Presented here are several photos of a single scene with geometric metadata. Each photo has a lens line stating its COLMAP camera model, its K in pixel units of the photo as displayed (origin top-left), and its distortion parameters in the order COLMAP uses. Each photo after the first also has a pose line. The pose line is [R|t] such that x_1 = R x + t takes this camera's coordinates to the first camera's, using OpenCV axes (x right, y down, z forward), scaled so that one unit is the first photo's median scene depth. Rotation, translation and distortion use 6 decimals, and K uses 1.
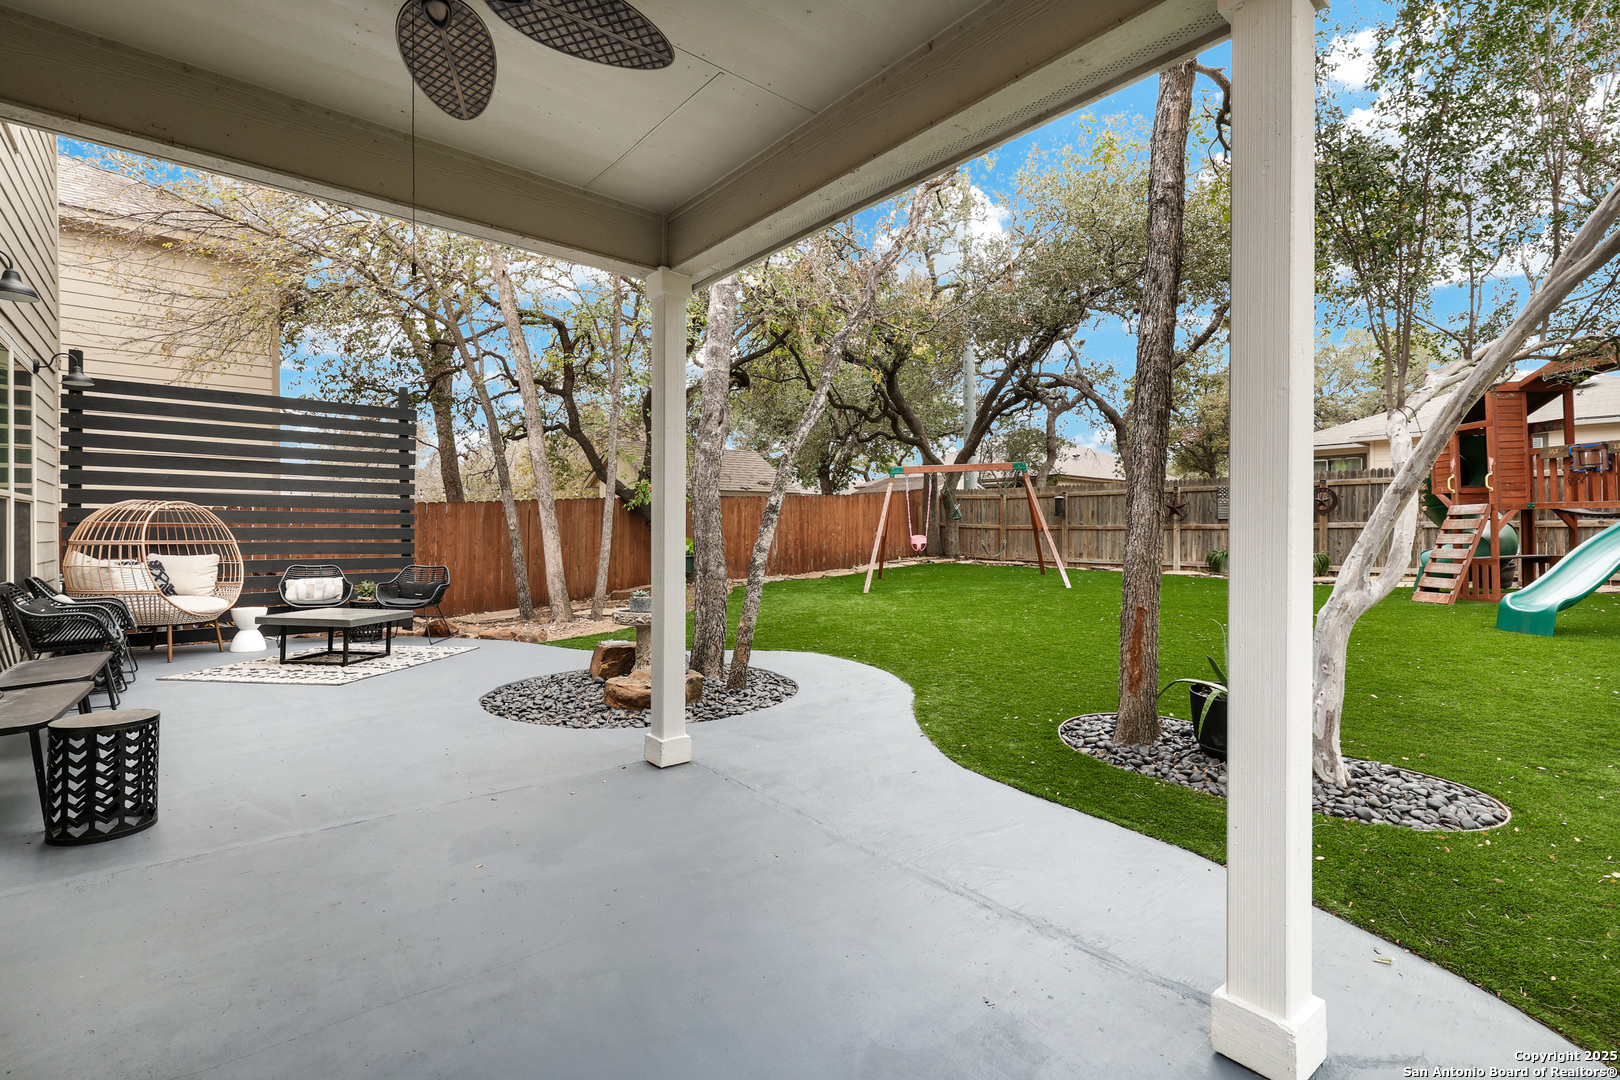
lens RADIAL K [[735.1, 0, 826.5], [0, 735.1, 534.9], [0, 0, 1]] dist [0.002516, 0.000035]
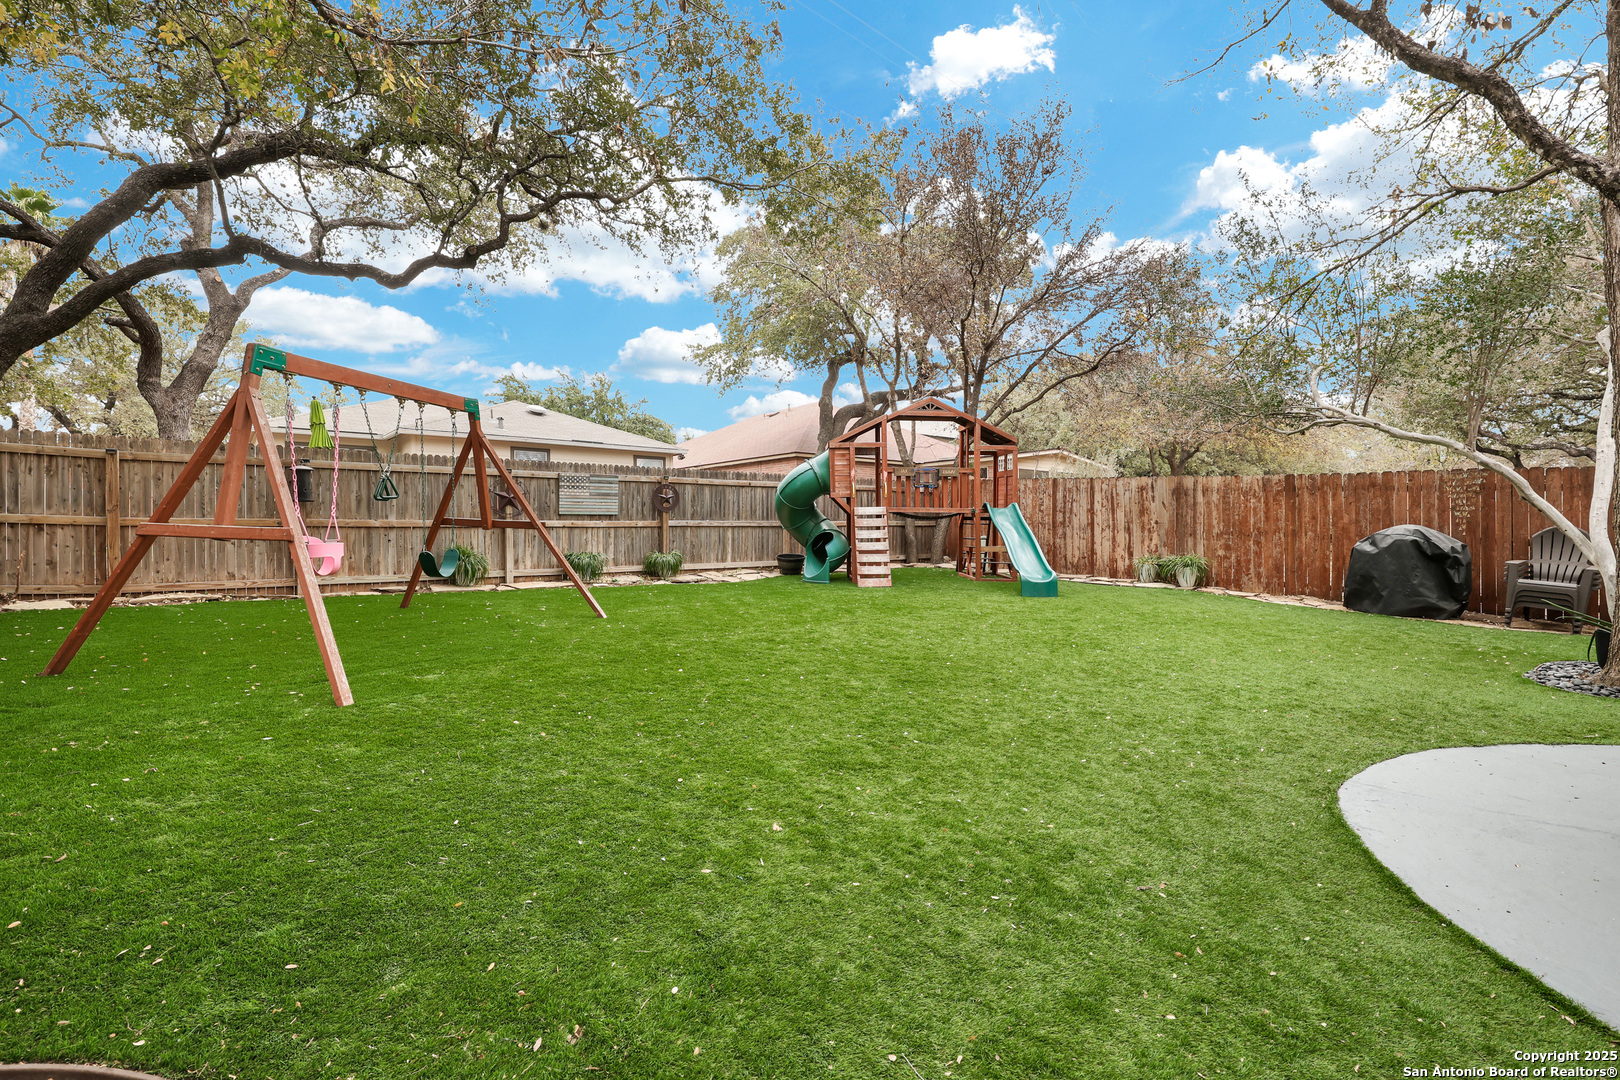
lens RADIAL K [[735.1, 0, 805.6], [0, 735.1, 537.6], [0, 0, 1]] dist [0.002516, 0.000035]
pose [[0.029929, -0.009352, 0.999508, -0.222597], [0.010042, 0.999909, 0.009055, -0.000661], [-0.999502, 0.009766, 0.030020, 0.613602]]
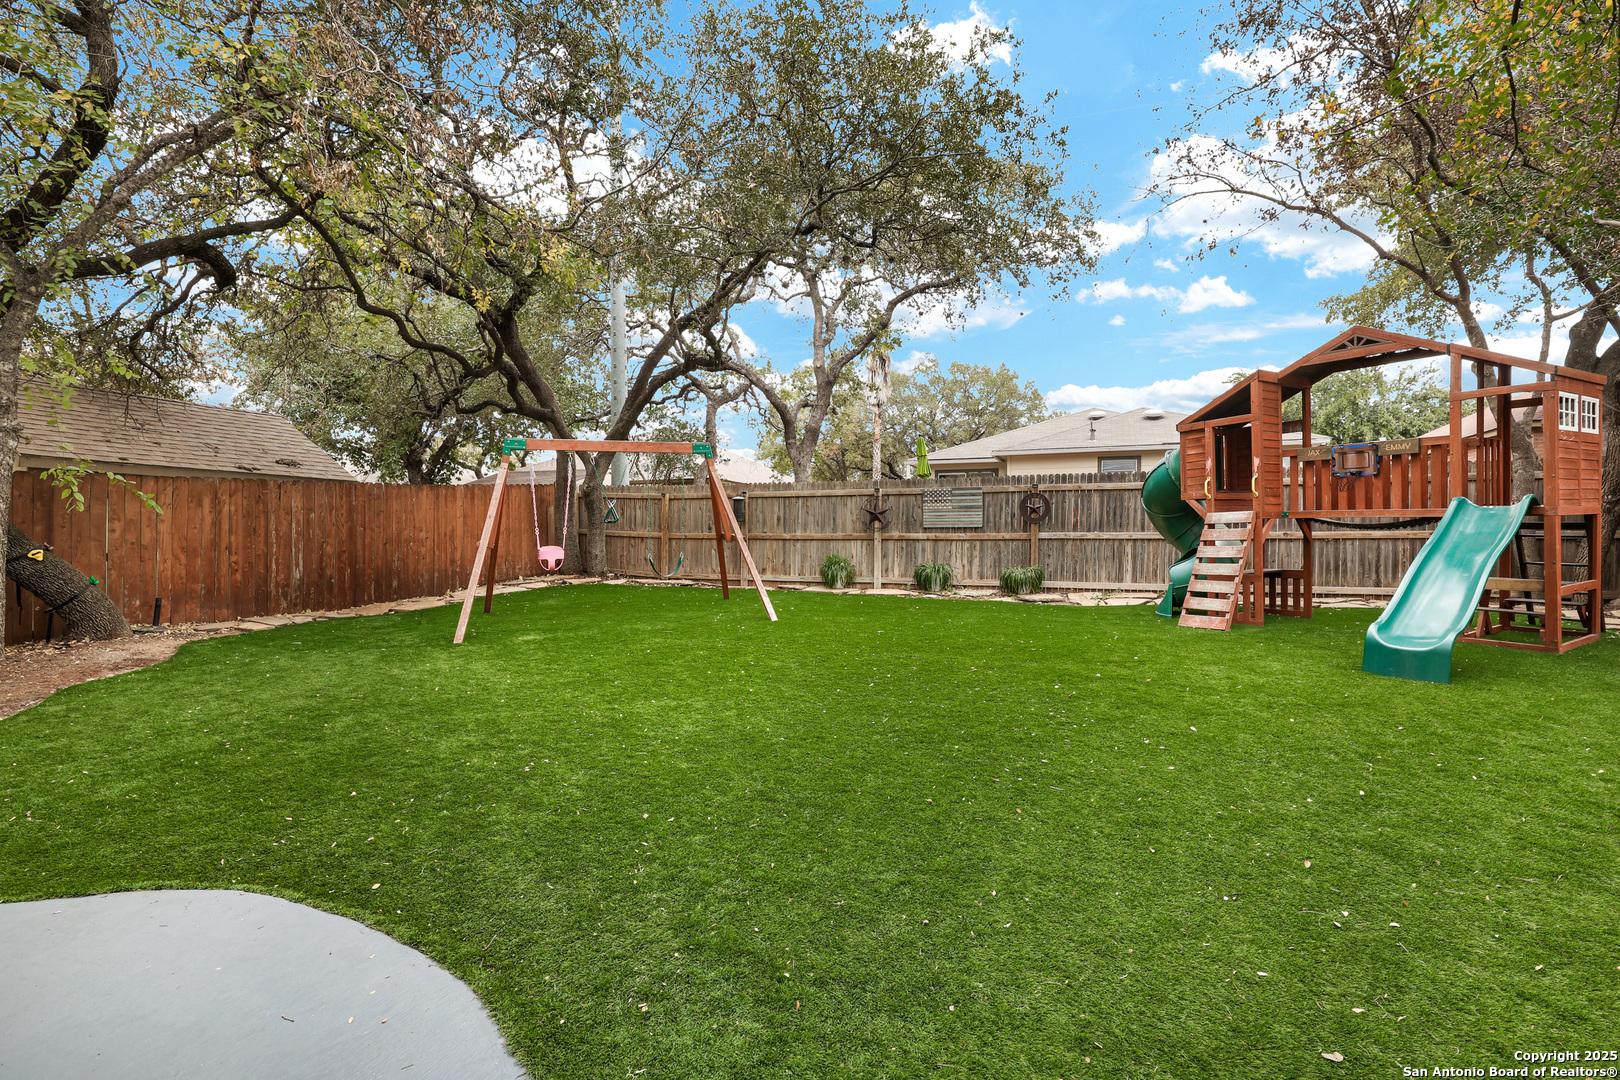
lens RADIAL K [[735.1, 0, 822.8], [0, 735.1, 541.4], [0, 0, 1]] dist [0.002516, 0.000035]
pose [[0.884008, 0.003864, 0.467456, 0.028211], [-0.001784, 0.999986, -0.004892, -0.000896], [-0.467469, 0.003491, 0.884003, 0.262753]]
